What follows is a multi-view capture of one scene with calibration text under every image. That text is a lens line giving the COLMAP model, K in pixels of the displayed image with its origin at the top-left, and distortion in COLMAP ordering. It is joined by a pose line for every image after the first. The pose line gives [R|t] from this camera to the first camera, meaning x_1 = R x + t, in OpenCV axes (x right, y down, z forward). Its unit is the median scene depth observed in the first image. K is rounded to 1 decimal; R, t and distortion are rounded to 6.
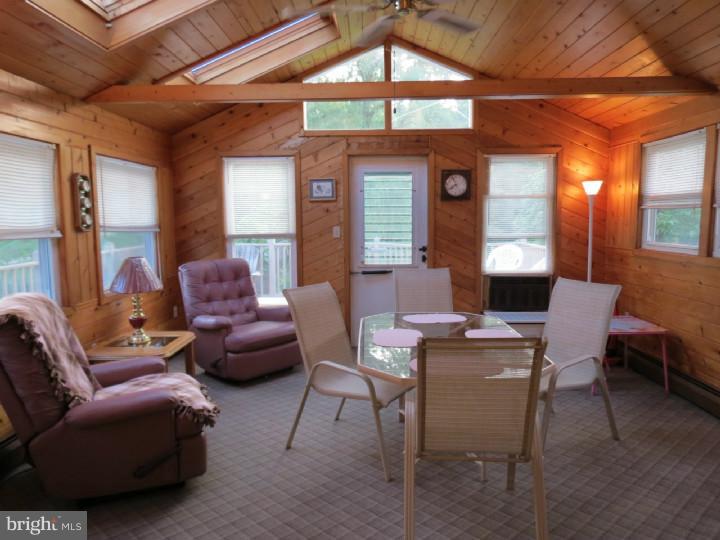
lens RADIAL K [[503.3, 0, 360.0], [0, 503.3, 270.0], [0, 0, 1]] dist [-0.025146, -0.000533]
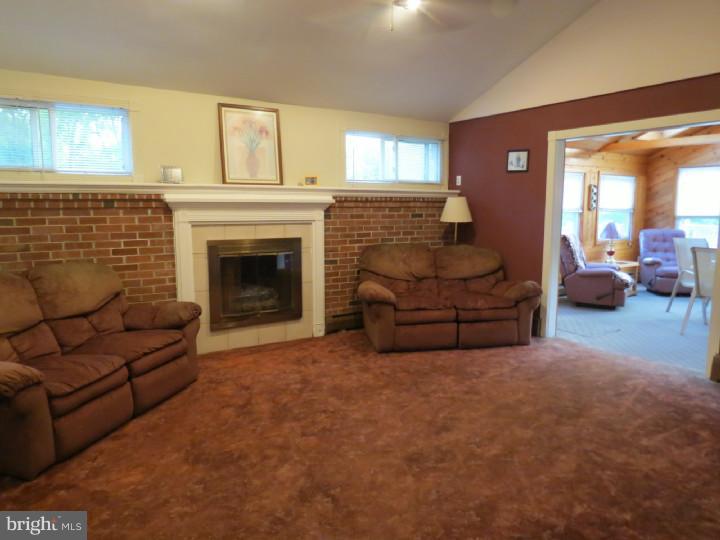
lens RADIAL K [[503.3, 0, 360.0], [0, 503.3, 270.0], [0, 0, 1]] dist [-0.025146, -0.000533]
pose [[0.579647, 0.115015, -0.806710, 0.665930], [-0.091008, 0.992933, 0.076174, 0.109187], [0.809770, 0.029263, 0.586017, -1.116088]]
